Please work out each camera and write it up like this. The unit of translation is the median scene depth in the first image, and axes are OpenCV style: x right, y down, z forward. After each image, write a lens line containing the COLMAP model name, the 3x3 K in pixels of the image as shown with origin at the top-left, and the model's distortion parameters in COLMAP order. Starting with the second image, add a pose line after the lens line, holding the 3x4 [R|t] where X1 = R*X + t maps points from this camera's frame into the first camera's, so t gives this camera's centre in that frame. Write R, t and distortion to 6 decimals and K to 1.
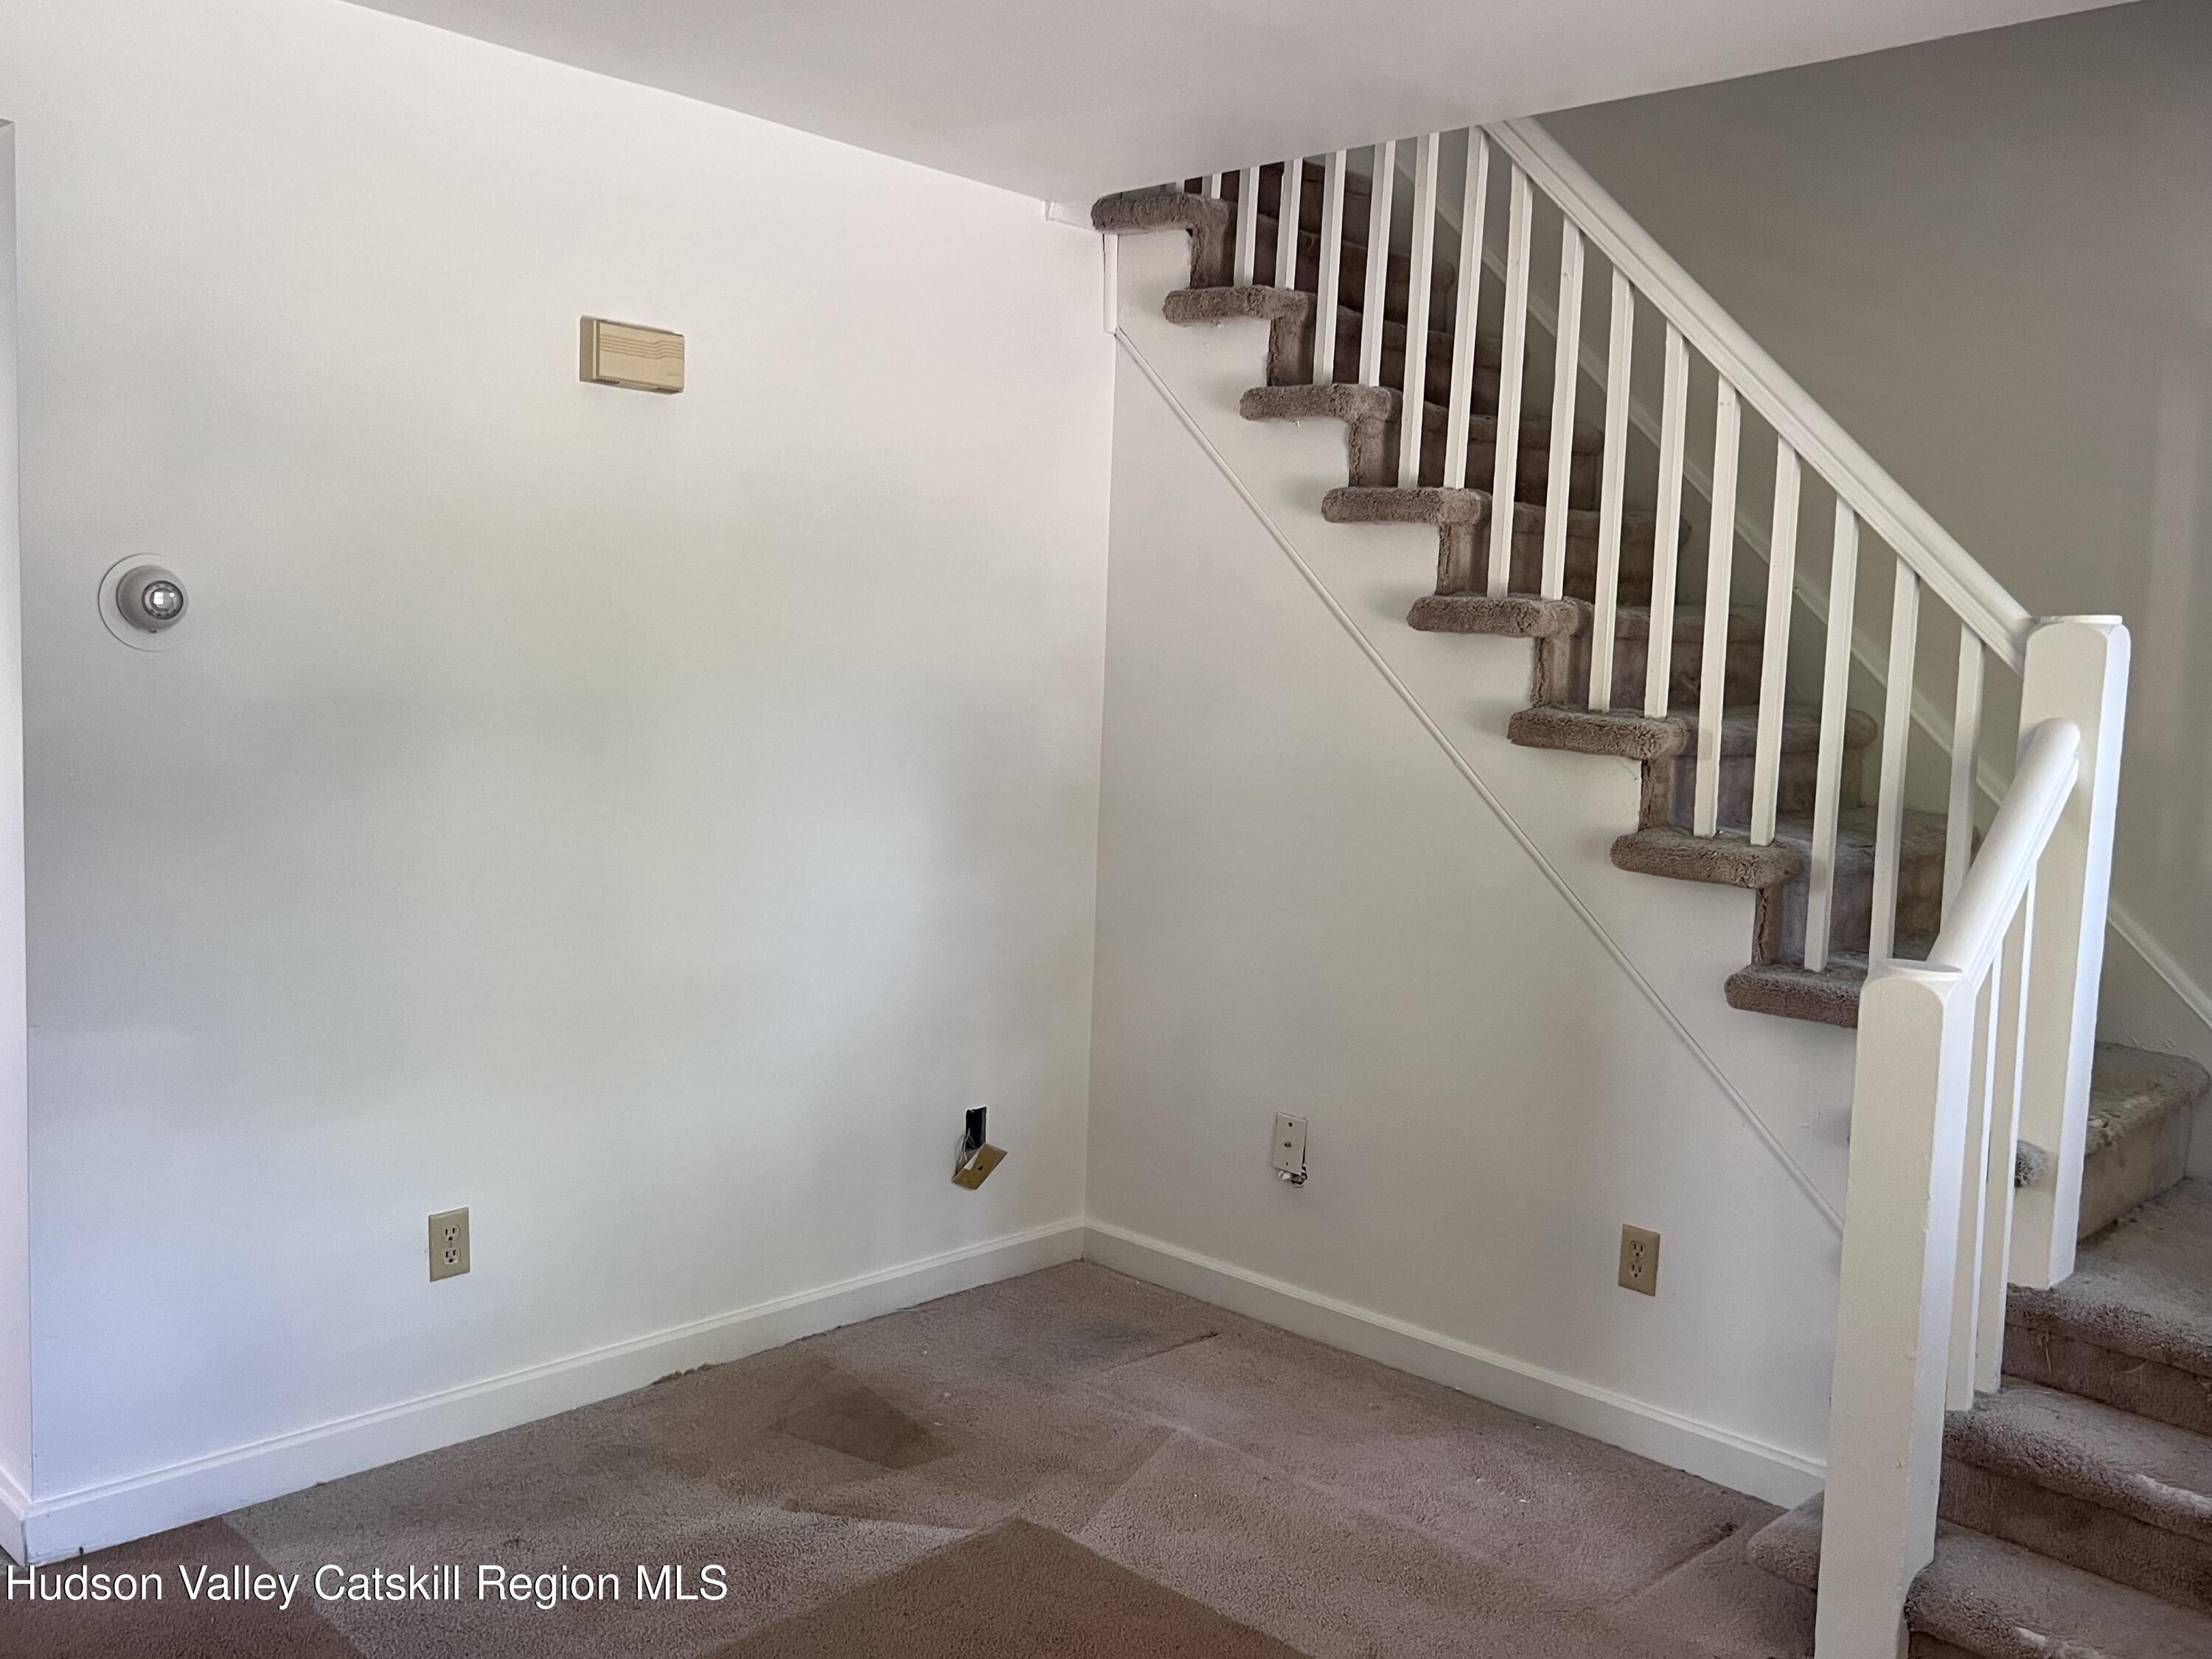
lens RADIAL K [[1860.6, 0, 1106.0], [0, 1860.6, 829.5], [0, 0, 1]] dist [0.059943, -0.069947]
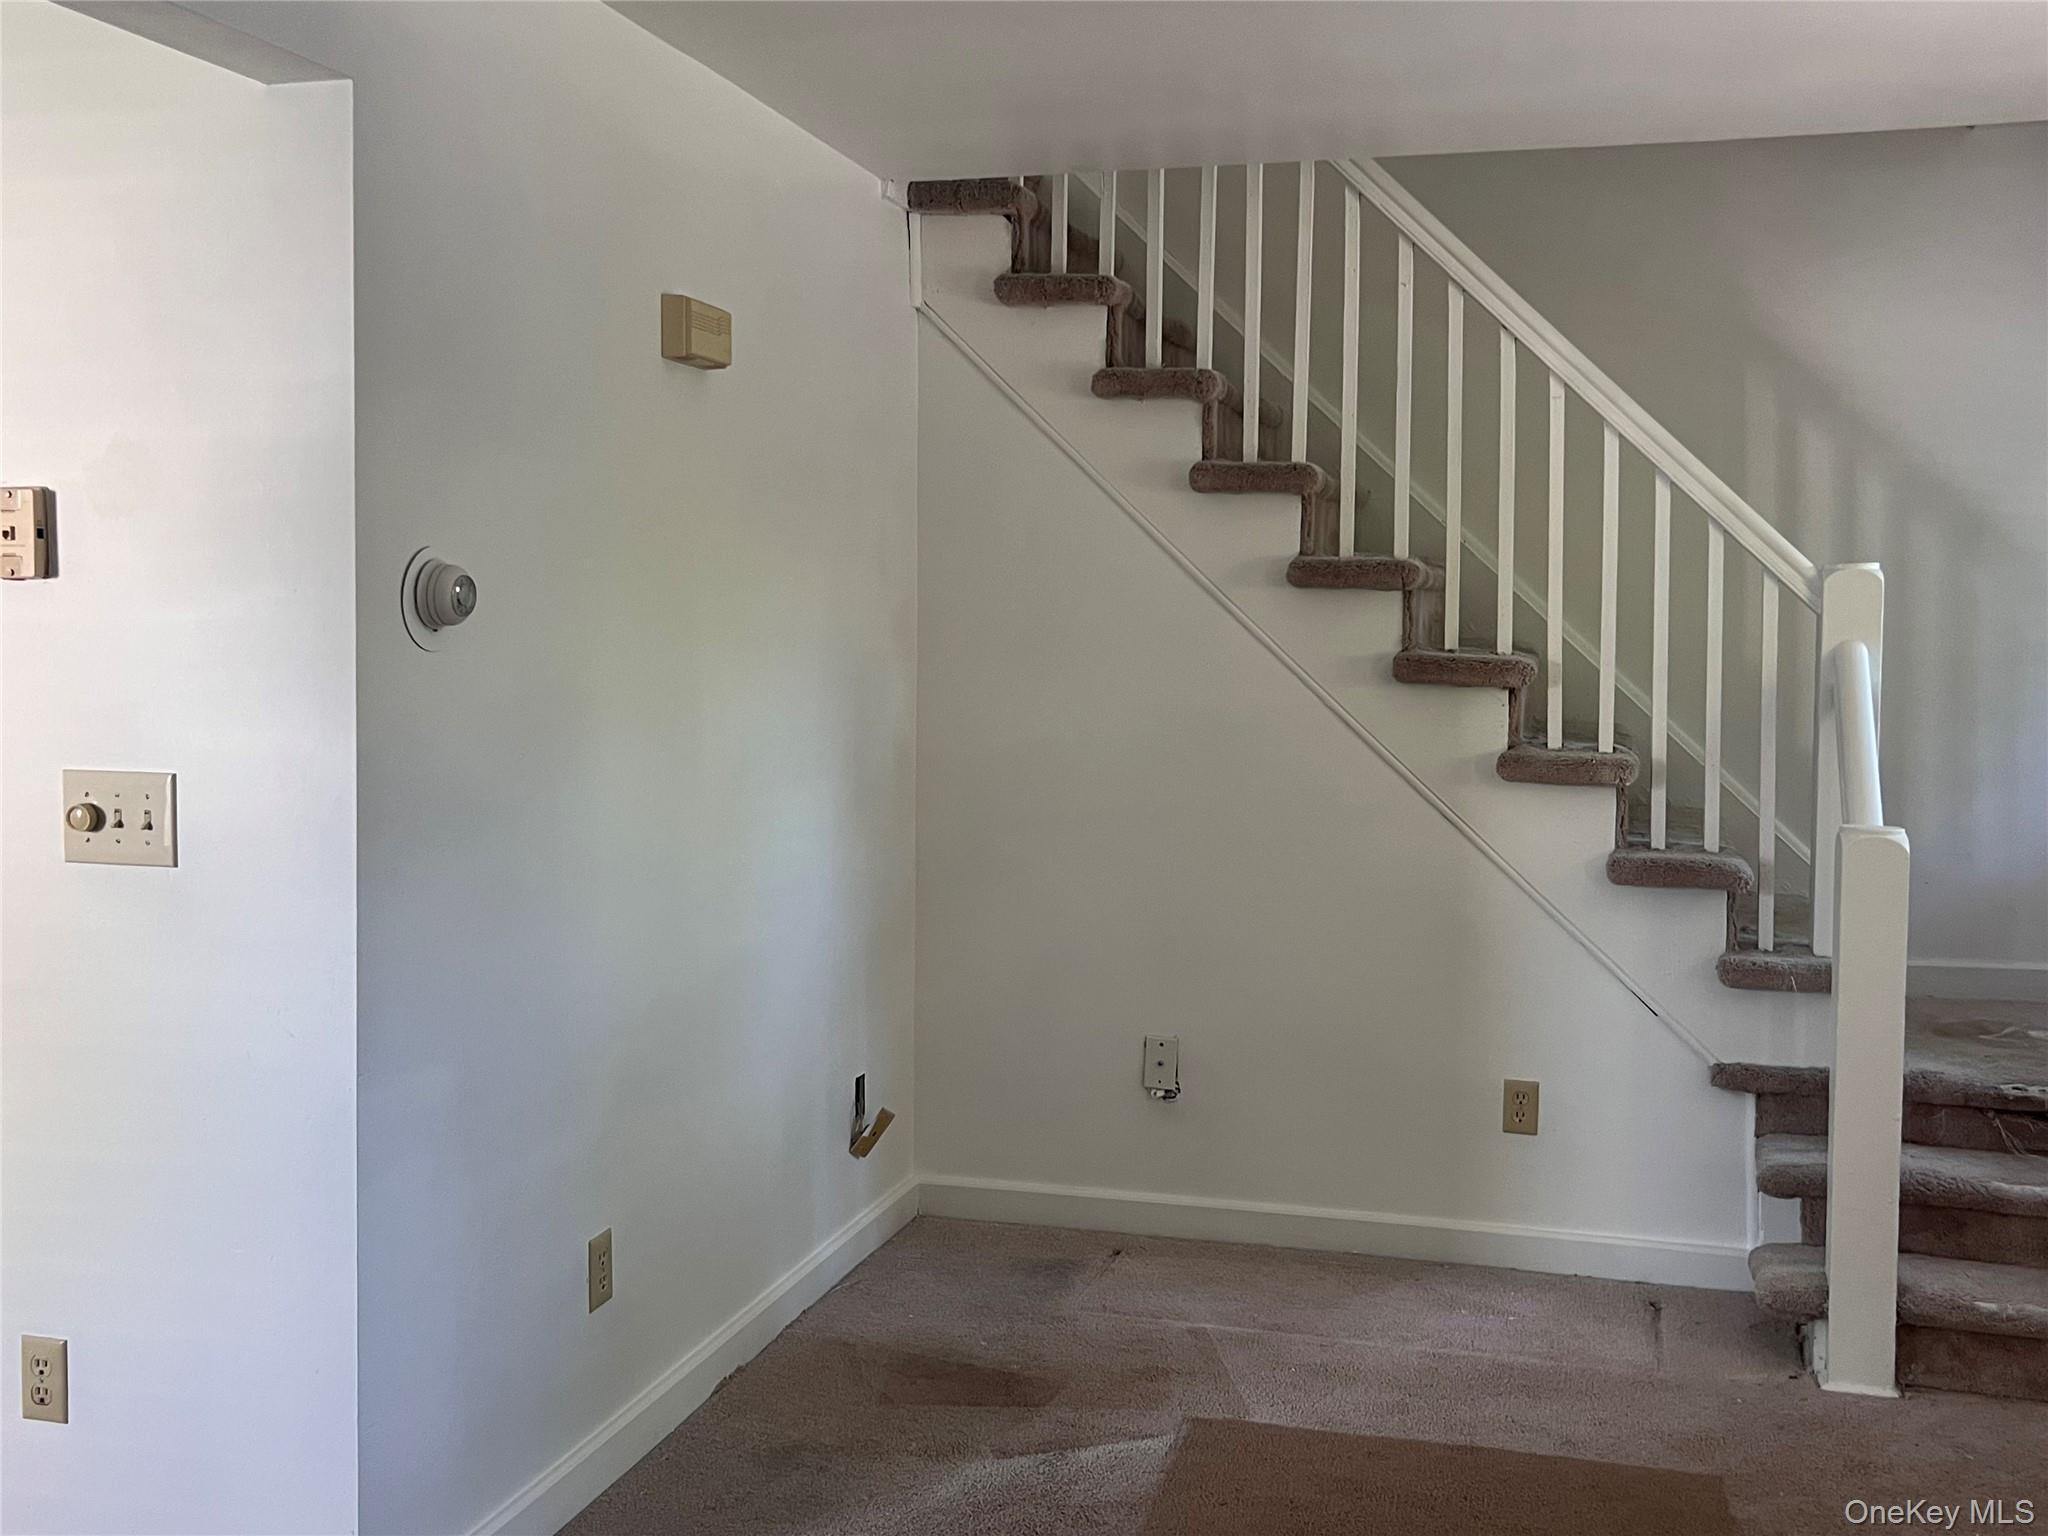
lens RADIAL K [[1978.5, 0, 1024.6], [0, 1978.5, 743.4], [0, 0, 1]] dist [0.118180, -0.240752]
pose [[0.889192, -0.067184, 0.452575, -0.562230], [0.078622, 0.996883, -0.006487, -0.017575], [-0.450729, 0.041351, 0.891703, 0.000649]]
